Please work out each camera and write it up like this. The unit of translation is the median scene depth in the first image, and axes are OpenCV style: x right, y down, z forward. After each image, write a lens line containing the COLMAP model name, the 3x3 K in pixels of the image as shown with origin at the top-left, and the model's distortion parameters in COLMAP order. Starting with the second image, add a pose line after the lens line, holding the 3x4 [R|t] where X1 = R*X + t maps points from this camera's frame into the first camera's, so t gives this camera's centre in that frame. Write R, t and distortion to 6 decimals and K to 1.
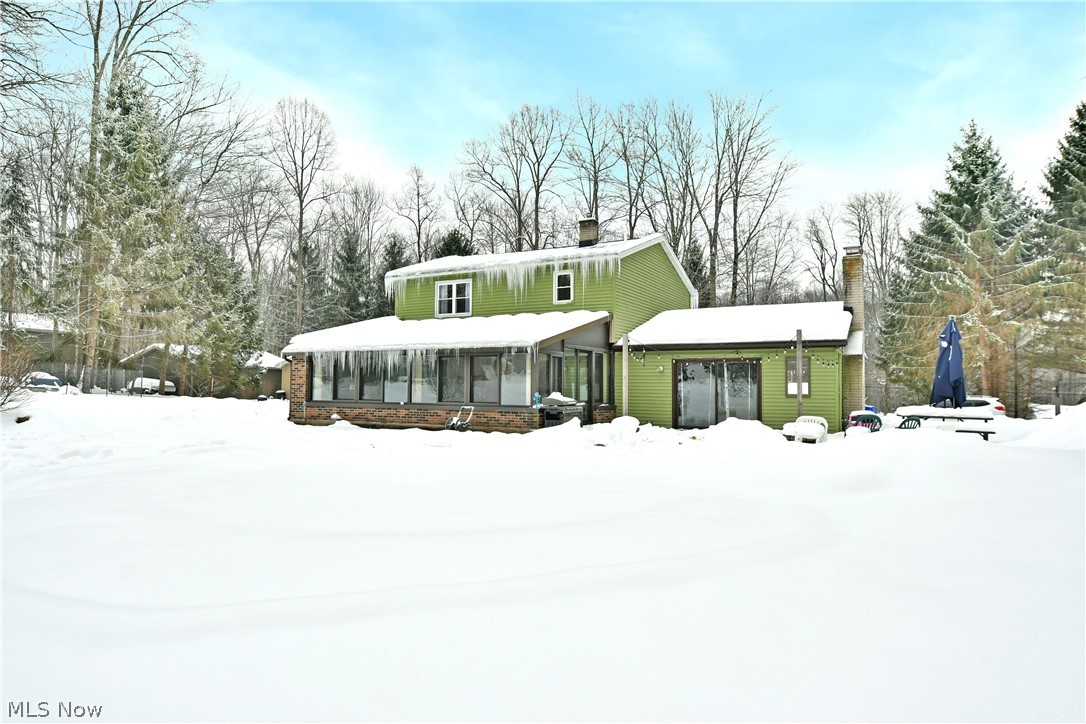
lens RADIAL K [[662.2, 0, 543.0], [0, 662.2, 362.0], [0, 0, 1]] dist [-0.000450, -0.000051]
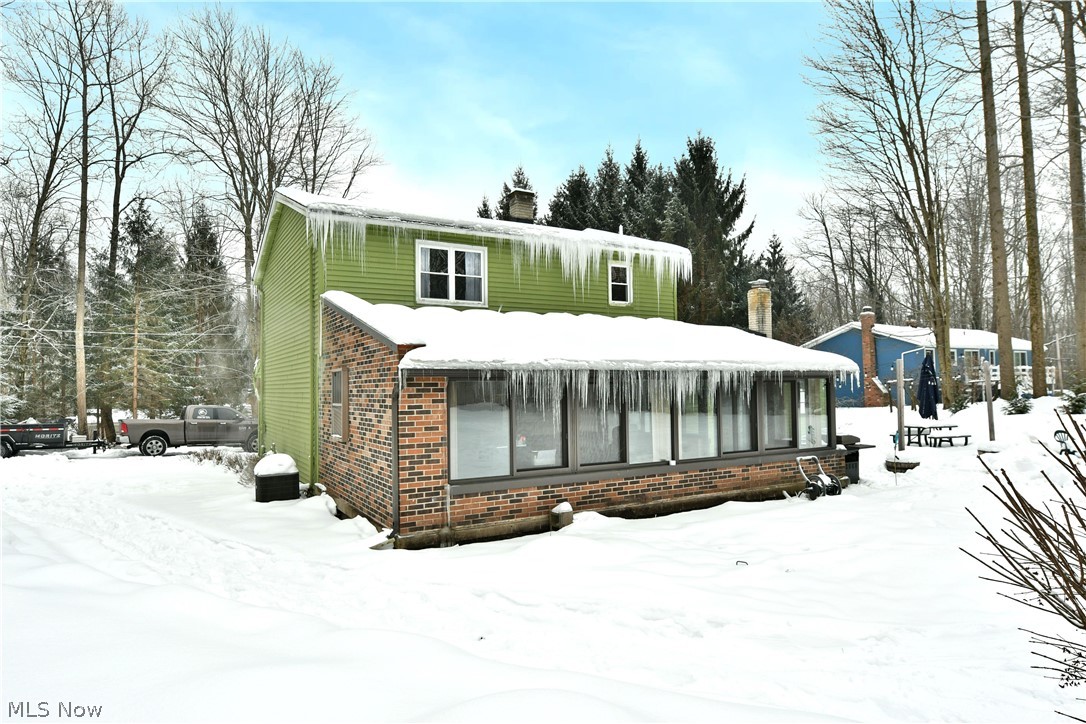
lens RADIAL K [[649.5, 0, 543.0], [0, 649.5, 362.0], [0, 0, 1]] dist [-0.003165, -0.000522]
pose [[0.512814, 0.018232, 0.858306, -0.642326], [-0.016505, 0.999799, -0.011376, -0.014075], [-0.858341, -0.008333, 0.513012, 0.691041]]
